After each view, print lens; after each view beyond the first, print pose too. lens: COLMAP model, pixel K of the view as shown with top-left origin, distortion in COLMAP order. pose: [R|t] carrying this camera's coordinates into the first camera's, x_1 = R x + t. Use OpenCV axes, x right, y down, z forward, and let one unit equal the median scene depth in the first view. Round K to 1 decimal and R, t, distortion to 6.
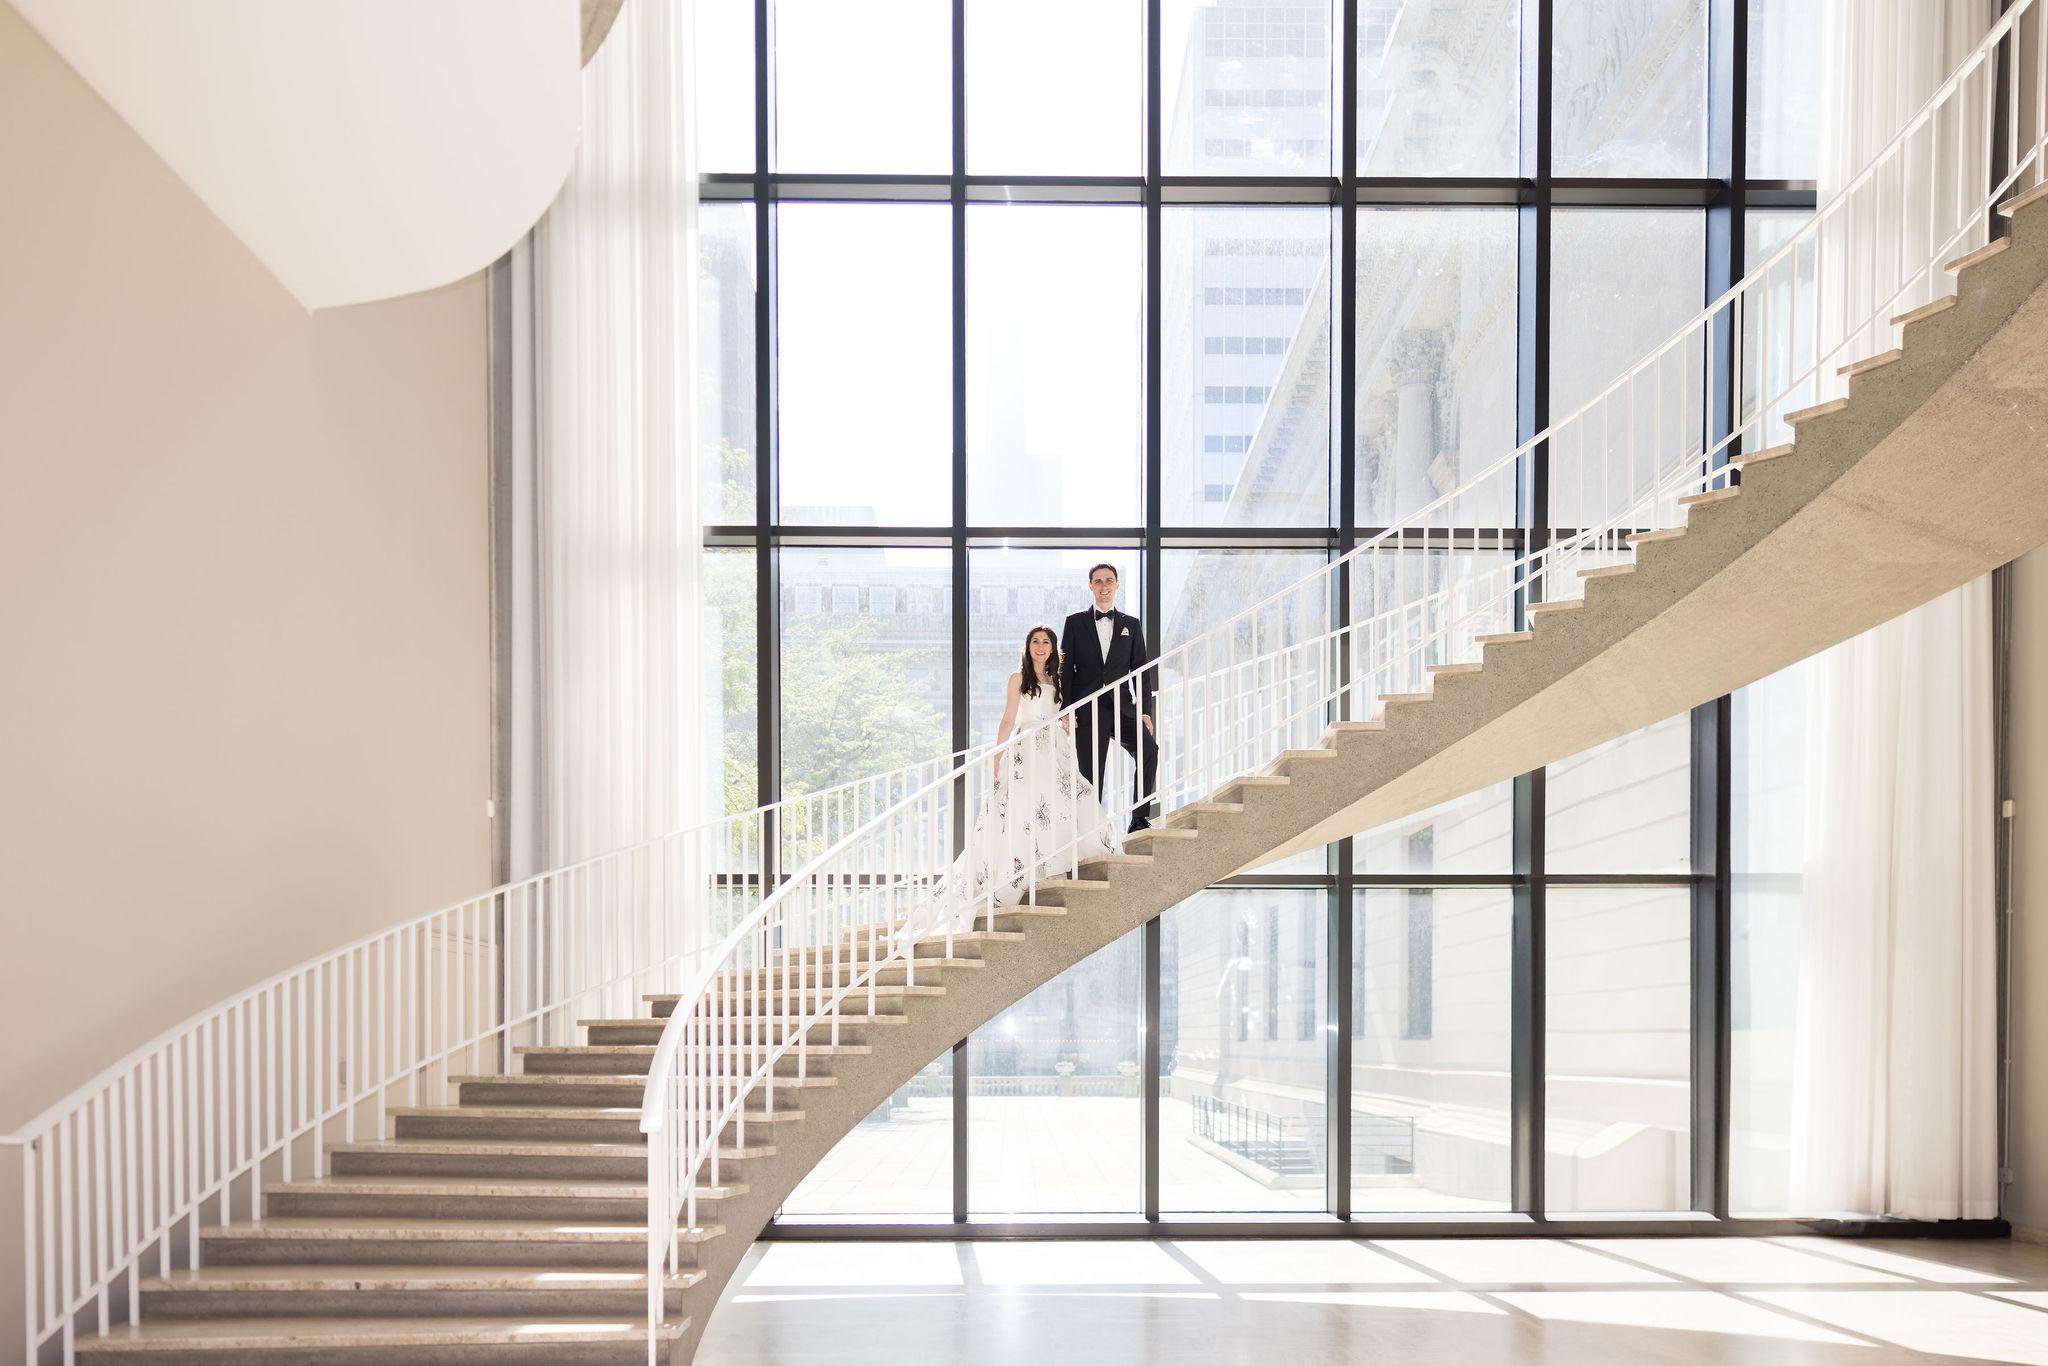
lens RADIAL K [[4081.8, 0, 958.8], [0, 4081.8, 739.9], [0, 0, 1]] dist [0.003494, 0.003112]
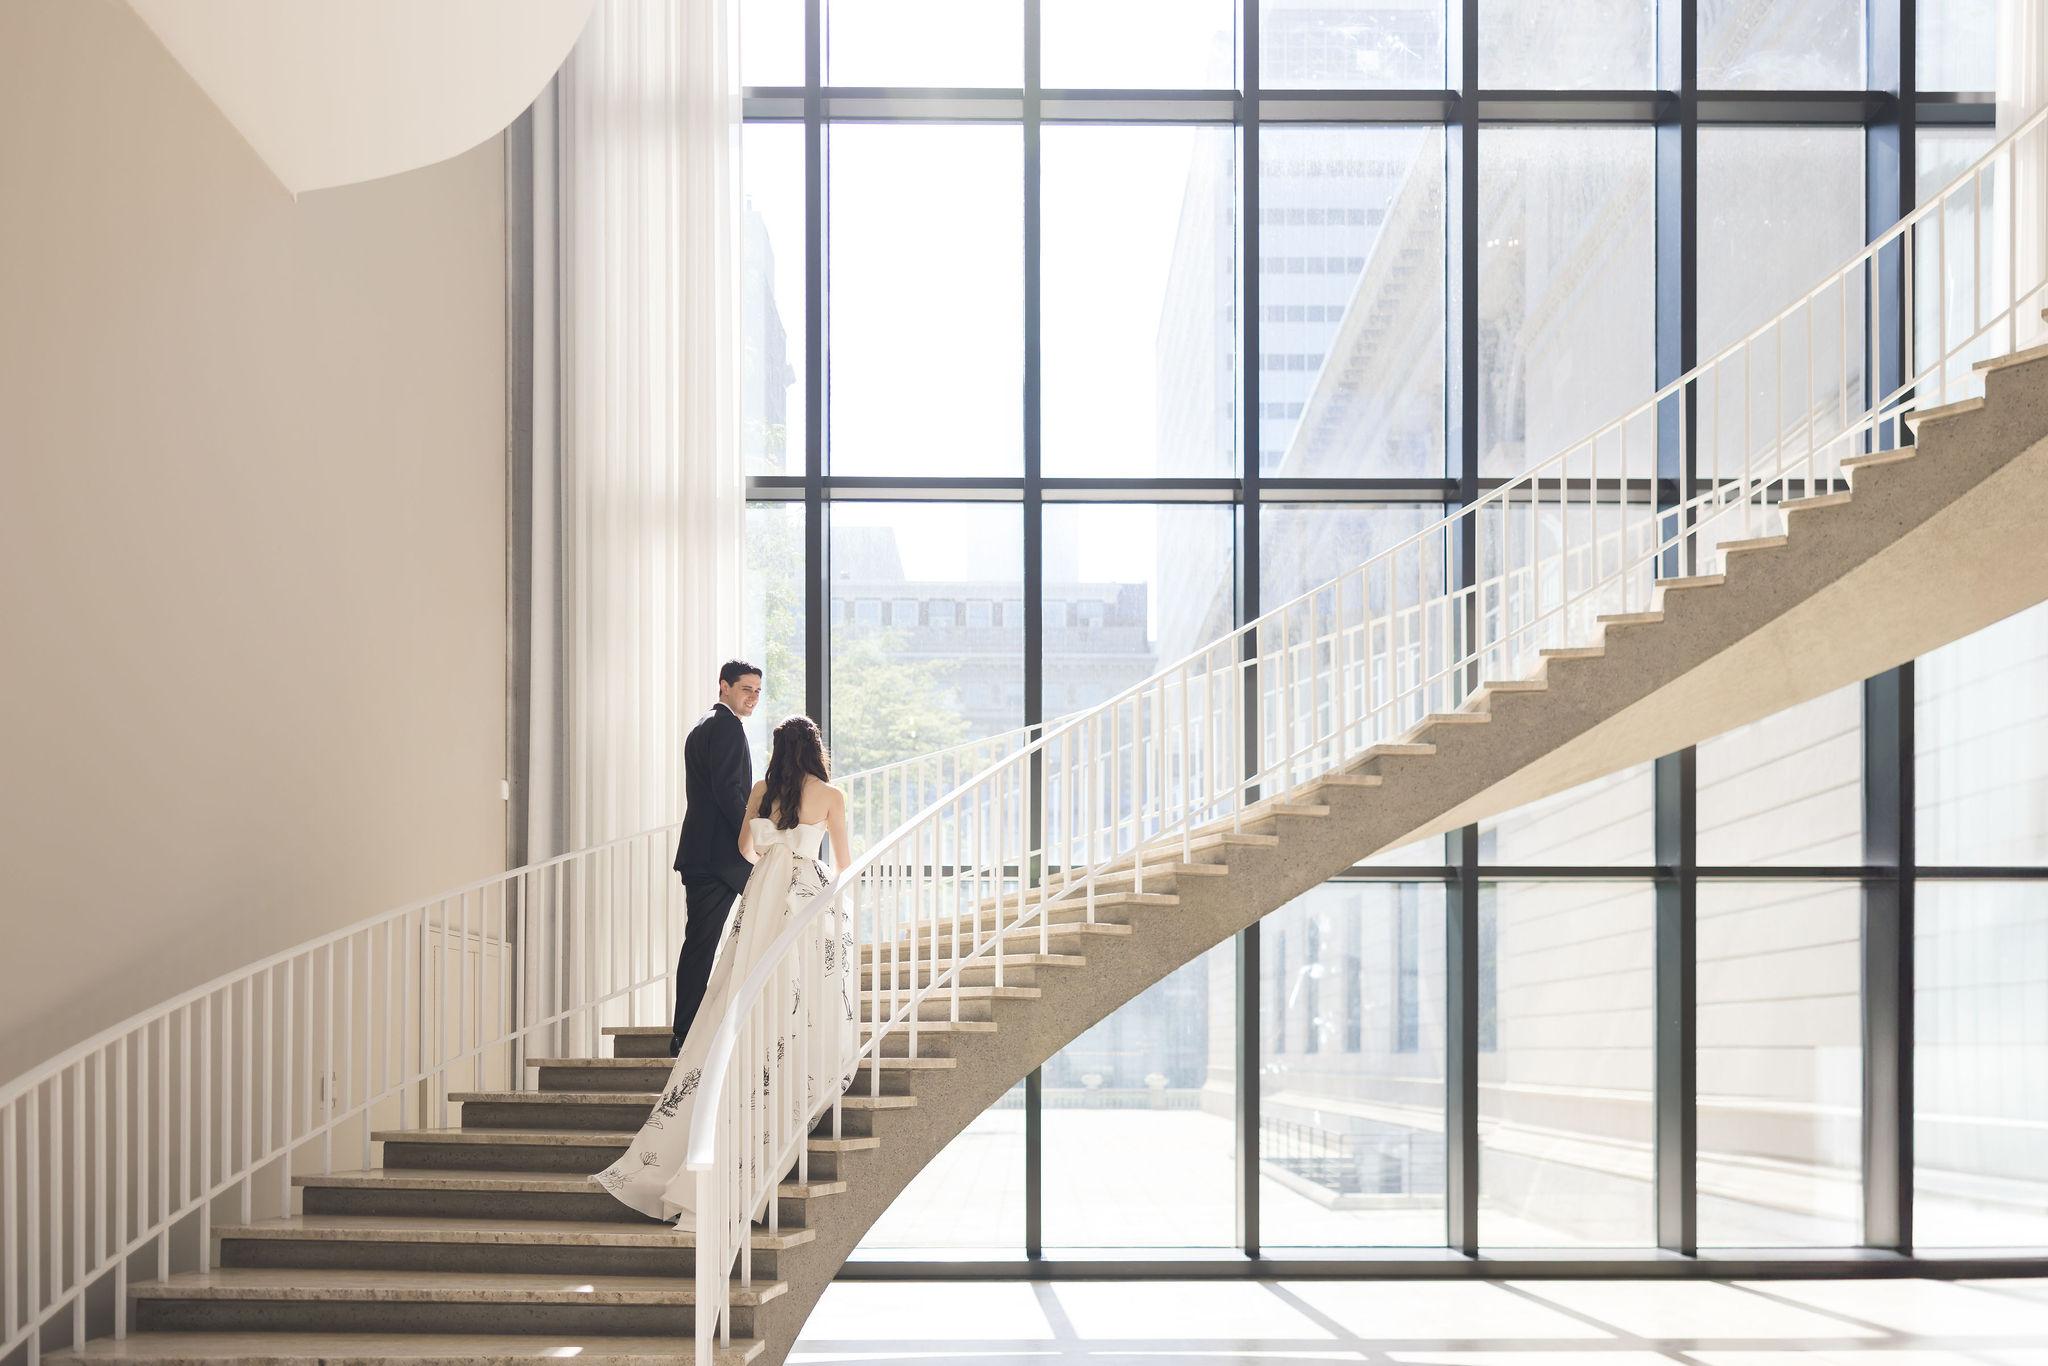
lens RADIAL K [[3608.7, 0, 1024.0], [0, 3608.7, 683.0], [0, 0, 1]] dist [-0.002765, 0.241168]
pose [[0.999703, 0.003899, 0.024045, -0.021804], [-0.003205, 0.999579, -0.028849, 0.016650], [-0.024147, 0.028763, 0.999295, 0.222314]]
